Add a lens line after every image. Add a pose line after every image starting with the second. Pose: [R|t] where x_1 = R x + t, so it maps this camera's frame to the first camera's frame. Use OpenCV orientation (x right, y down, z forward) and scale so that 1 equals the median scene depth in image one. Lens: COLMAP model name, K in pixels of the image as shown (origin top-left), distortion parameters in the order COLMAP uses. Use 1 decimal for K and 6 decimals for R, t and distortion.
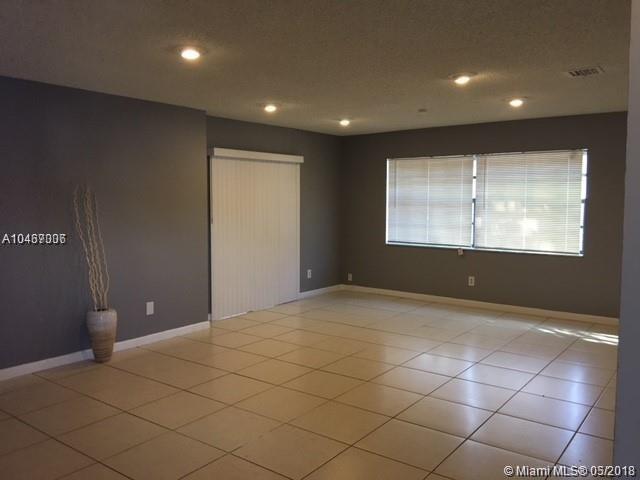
lens RADIAL K [[544.4, 0, 320.0], [0, 544.4, 240.0], [0, 0, 1]] dist [0.003826, -0.004343]
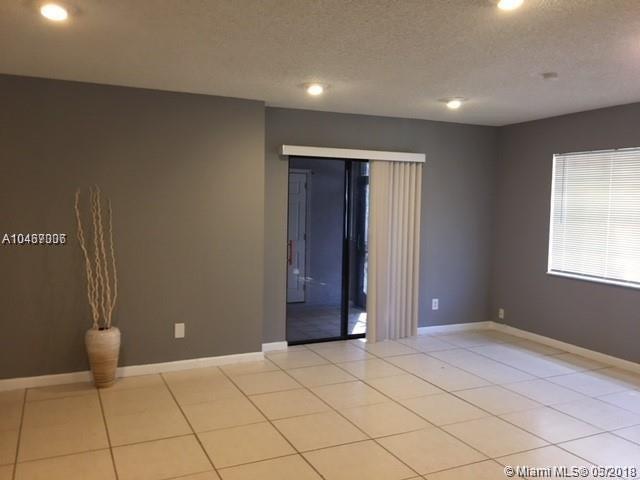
lens RADIAL K [[539.6, 0, 303.2], [0, 539.6, 239.3], [0, 0, 1]] dist [0.008111, -0.000442]
pose [[0.875924, 0.044981, -0.480347, 0.196561], [-0.051894, 0.998652, -0.001114, -0.021957], [0.479649, 0.025903, 0.877078, 0.242831]]
